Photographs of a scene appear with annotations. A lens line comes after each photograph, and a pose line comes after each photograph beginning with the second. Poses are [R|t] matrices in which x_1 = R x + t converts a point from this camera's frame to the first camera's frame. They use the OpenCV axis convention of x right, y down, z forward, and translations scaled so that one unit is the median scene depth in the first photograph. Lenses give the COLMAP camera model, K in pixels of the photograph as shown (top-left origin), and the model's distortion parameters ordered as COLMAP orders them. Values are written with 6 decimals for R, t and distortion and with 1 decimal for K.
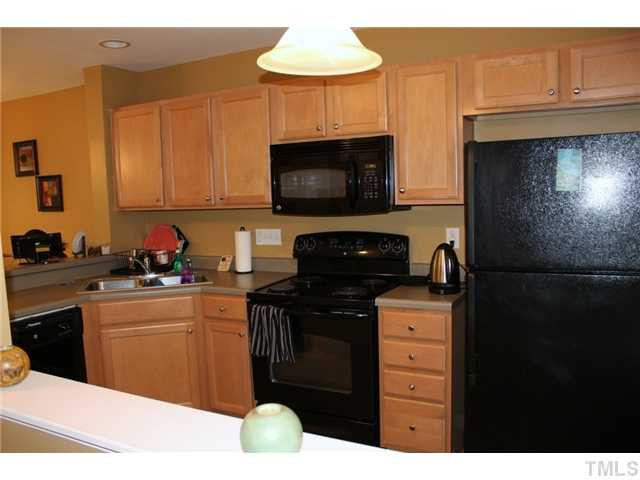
lens RADIAL K [[539.7, 0, 320.0], [0, 539.7, 240.0], [0, 0, 1]] dist [-0.164343, 0.152139]
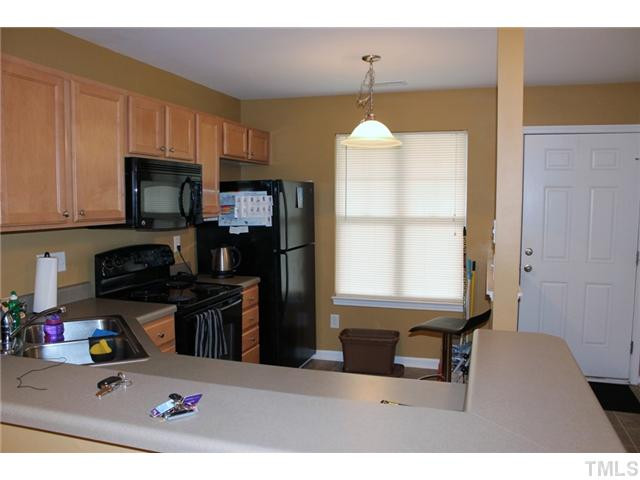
lens RADIAL K [[539.7, 0, 320.0], [0, 539.7, 240.0], [0, 0, 1]] dist [-0.164343, 0.152139]
pose [[-0.182492, -0.044333, 0.982207, -0.734145], [0.087216, 0.994315, 0.061084, -0.041155], [-0.979331, 0.096812, -0.177588, 0.589309]]
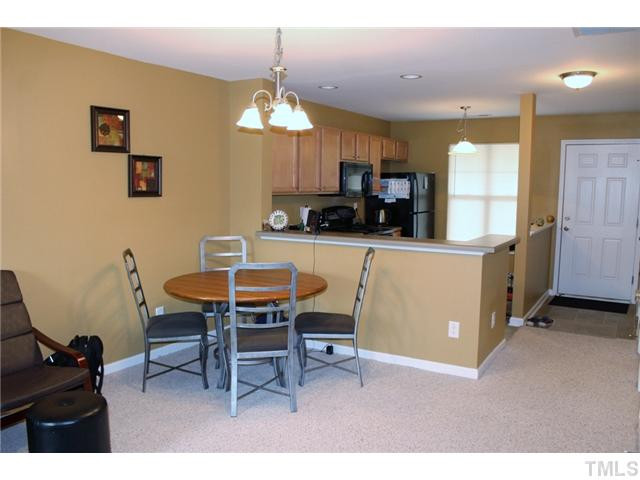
lens RADIAL K [[539.7, 0, 320.0], [0, 539.7, 240.0], [0, 0, 1]] dist [-0.164343, 0.152139]
pose [[0.058154, -0.073452, 0.995602, -1.417908], [0.072939, 0.994937, 0.069142, -0.023731], [-0.995639, 0.068598, 0.063217, 0.674268]]
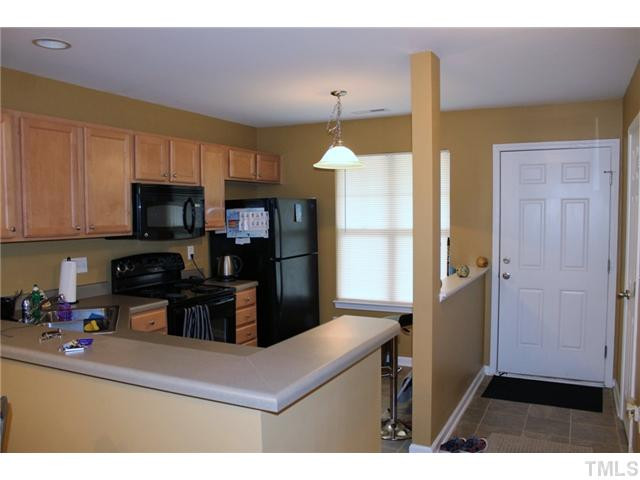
lens RADIAL K [[539.7, 0, 320.0], [0, 539.7, 240.0], [0, 0, 1]] dist [-0.164343, 0.152139]
pose [[-0.025581, -0.019589, 0.999481, -0.882996], [0.095336, 0.995203, 0.021945, -0.025609], [-0.995116, 0.095848, -0.023591, 0.435909]]
